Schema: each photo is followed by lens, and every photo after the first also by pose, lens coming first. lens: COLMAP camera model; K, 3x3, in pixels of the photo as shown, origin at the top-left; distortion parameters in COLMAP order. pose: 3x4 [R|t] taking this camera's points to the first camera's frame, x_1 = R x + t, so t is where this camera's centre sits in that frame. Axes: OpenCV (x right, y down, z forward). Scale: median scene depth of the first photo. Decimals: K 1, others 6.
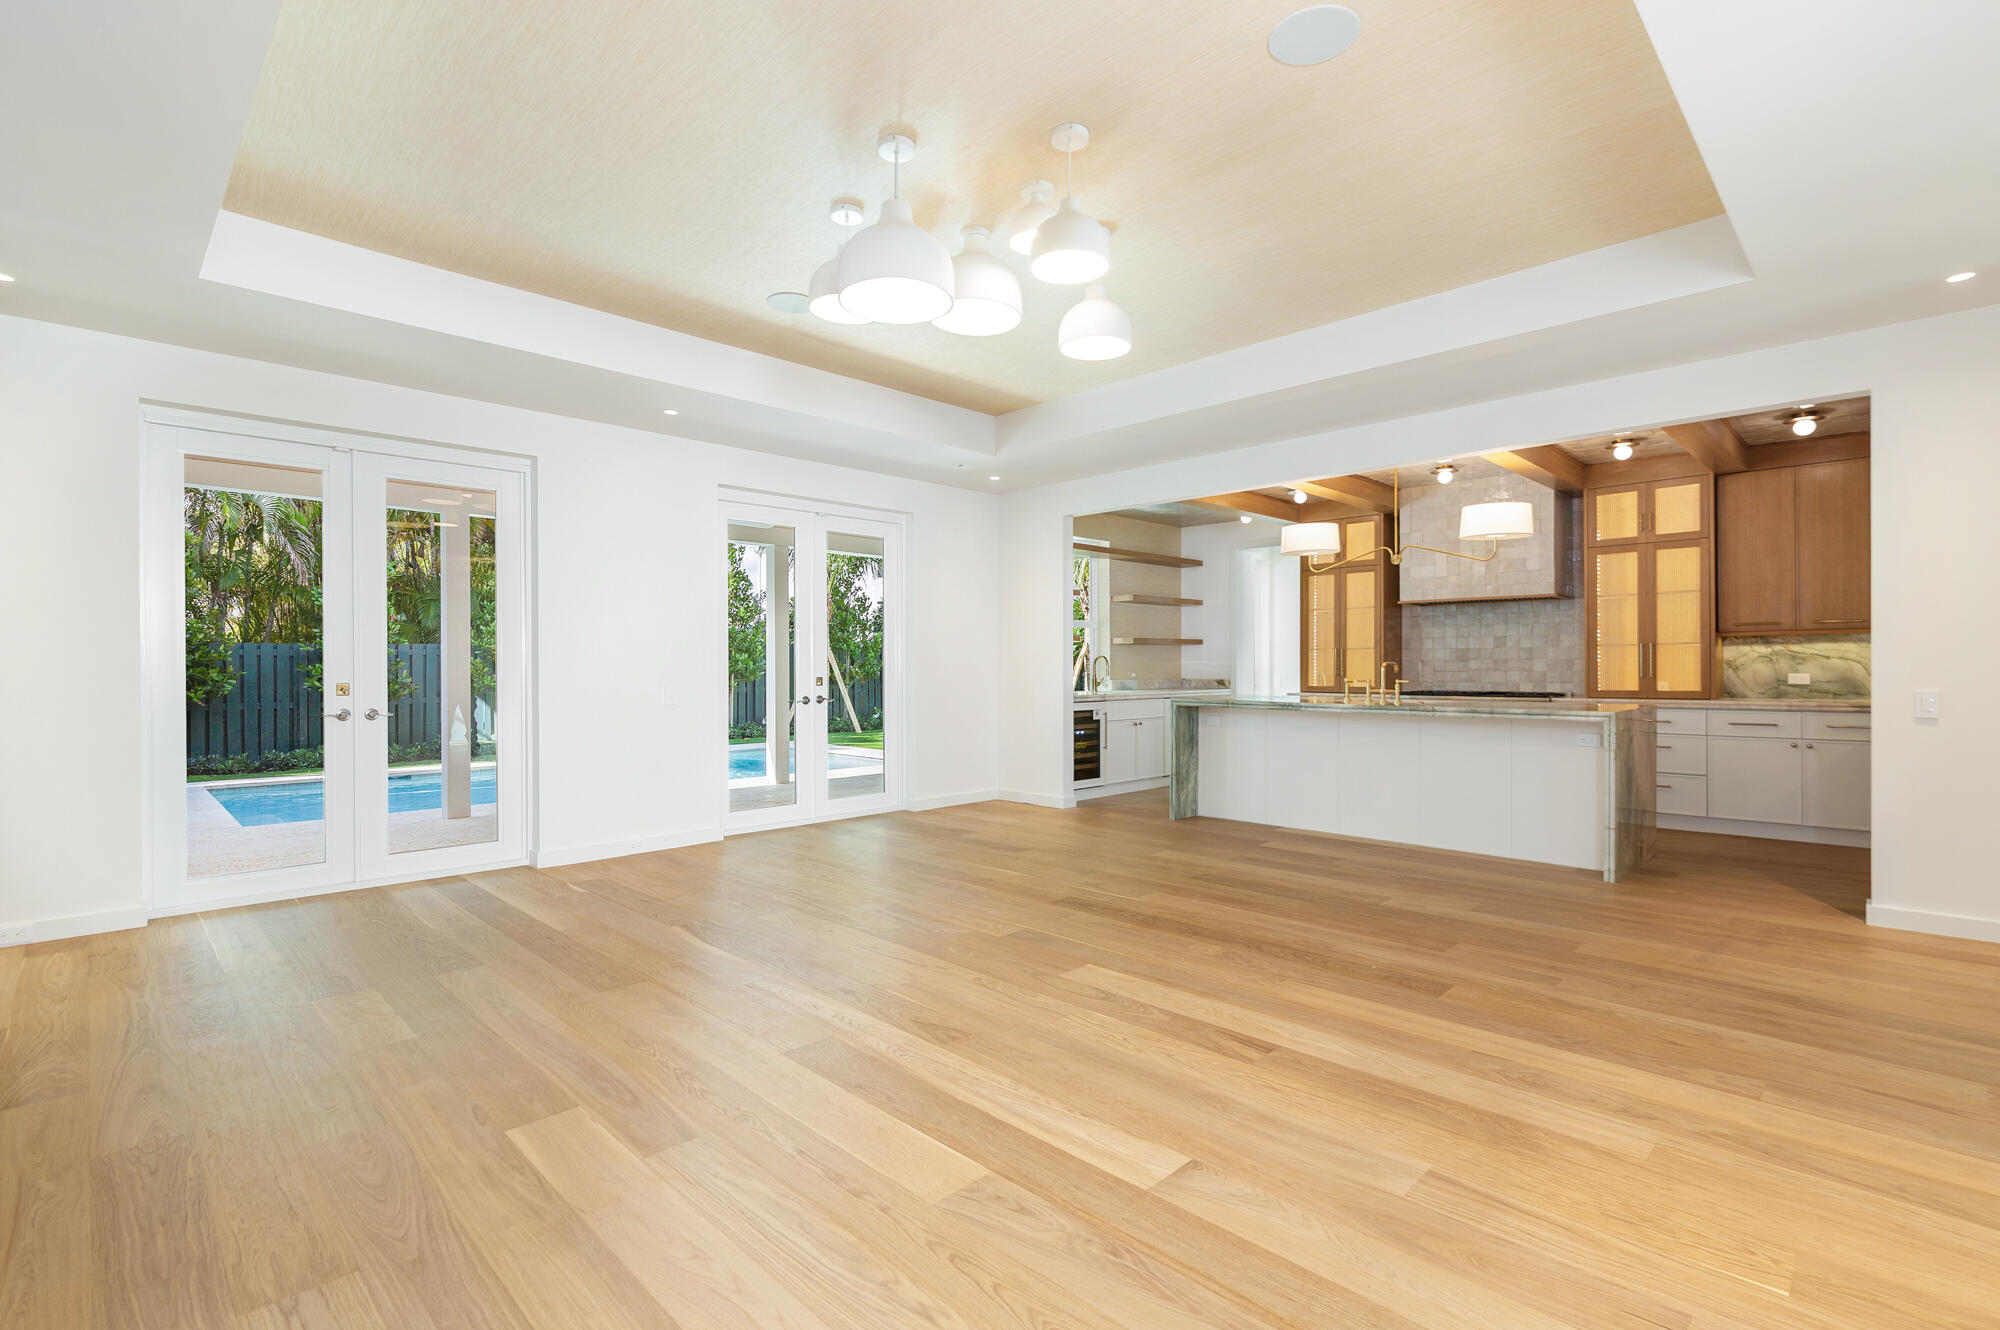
lens RADIAL K [[933.2, 0, 1000.0], [0, 933.2, 665.0], [0, 0, 1]] dist [-0.002531, 0.000089]
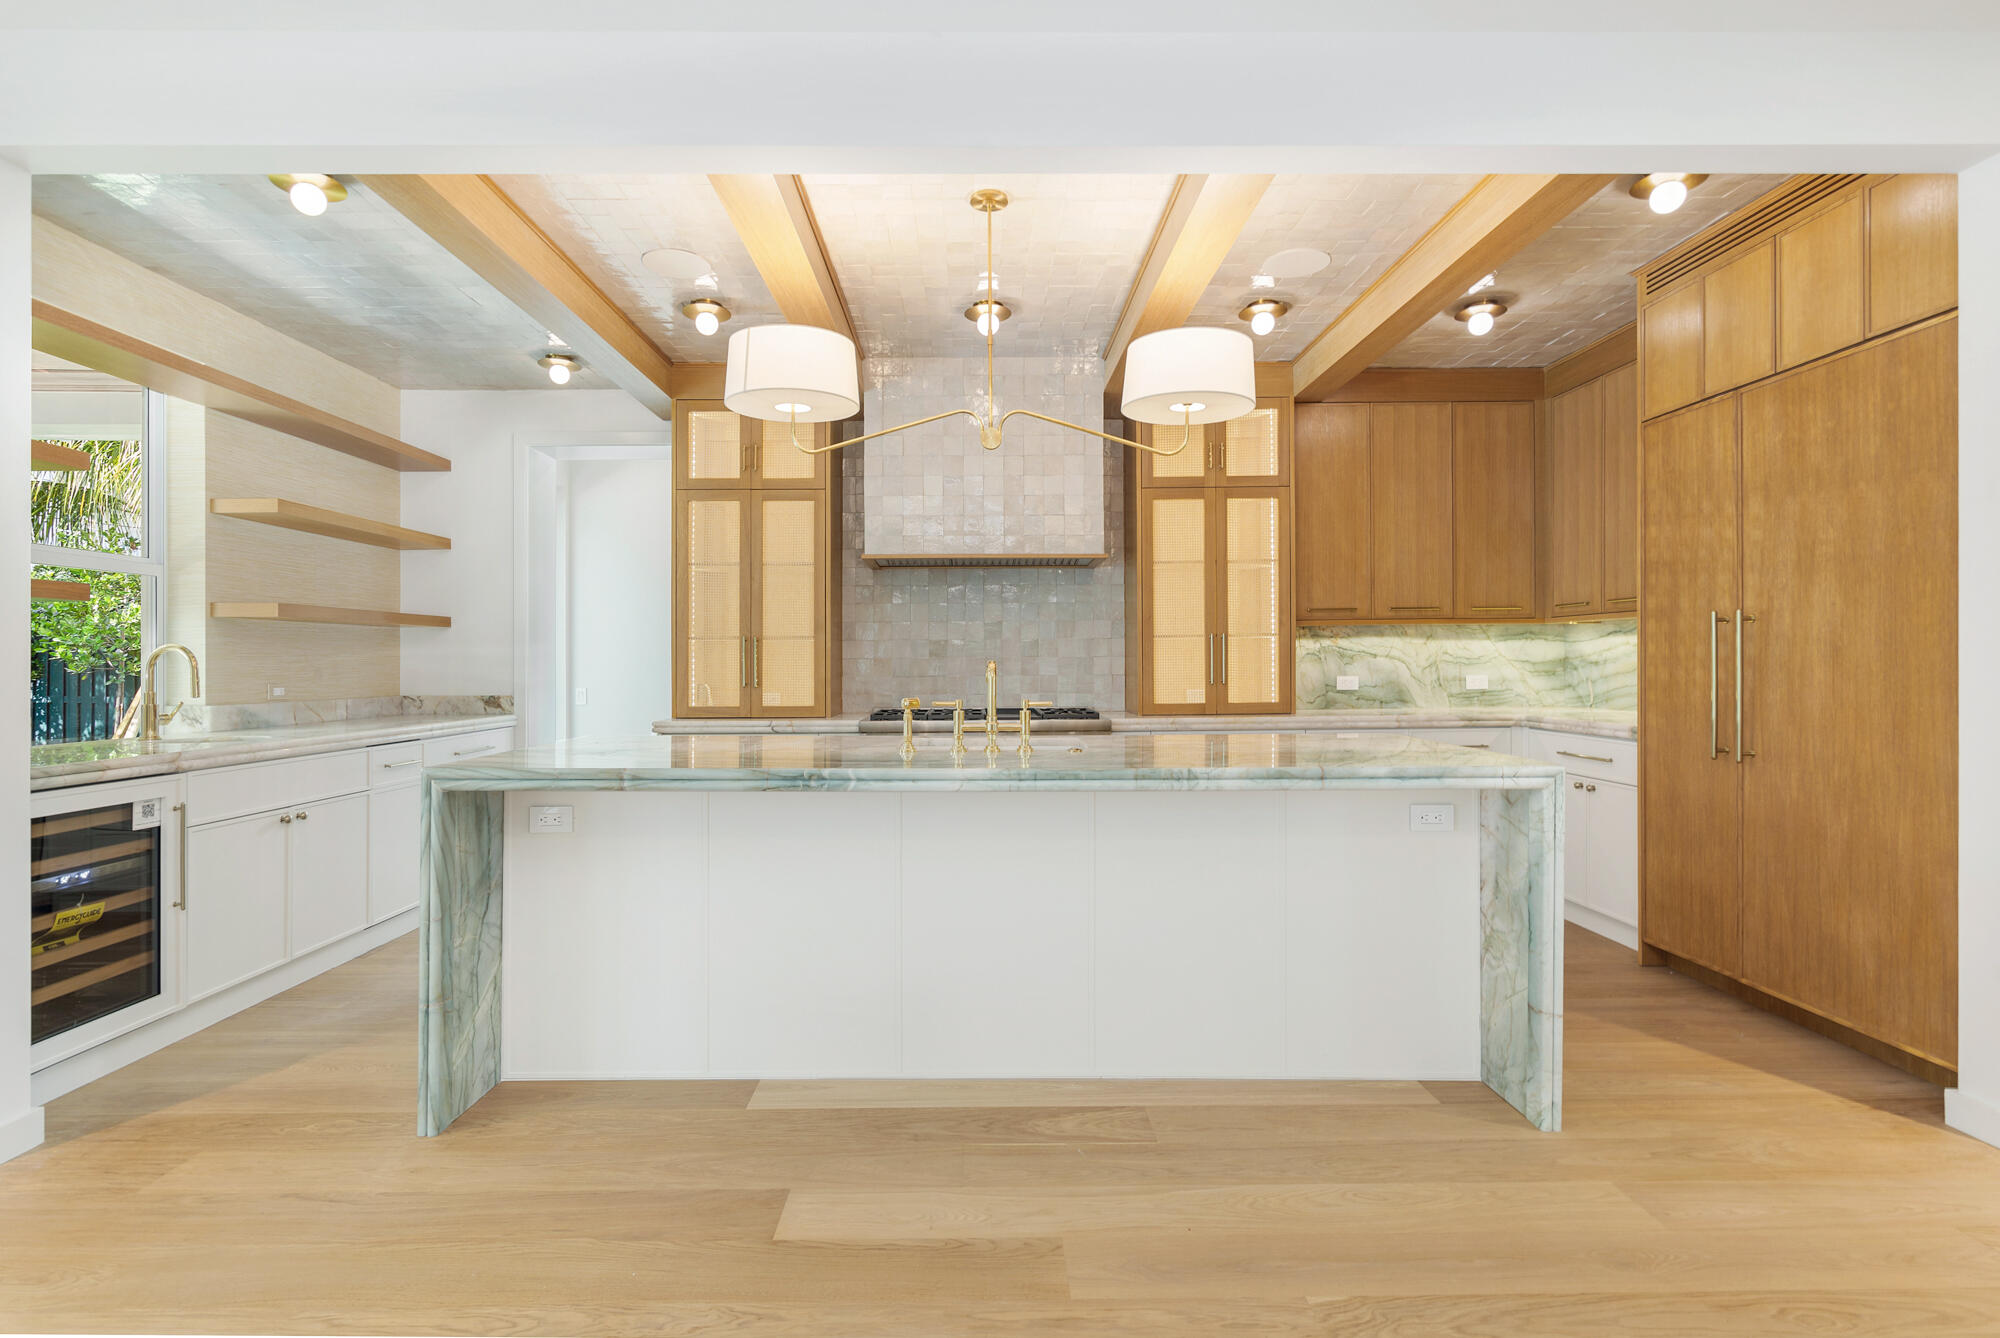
lens RADIAL K [[933.2, 0, 1000.0], [0, 933.2, 669.0], [0, 0, 1]] dist [-0.002531, 0.000089]
pose [[0.695927, -0.005398, 0.718092, 0.089868], [0.002966, 0.999985, 0.004643, -0.001220], [-0.718106, -0.001101, 0.695933, 0.629228]]
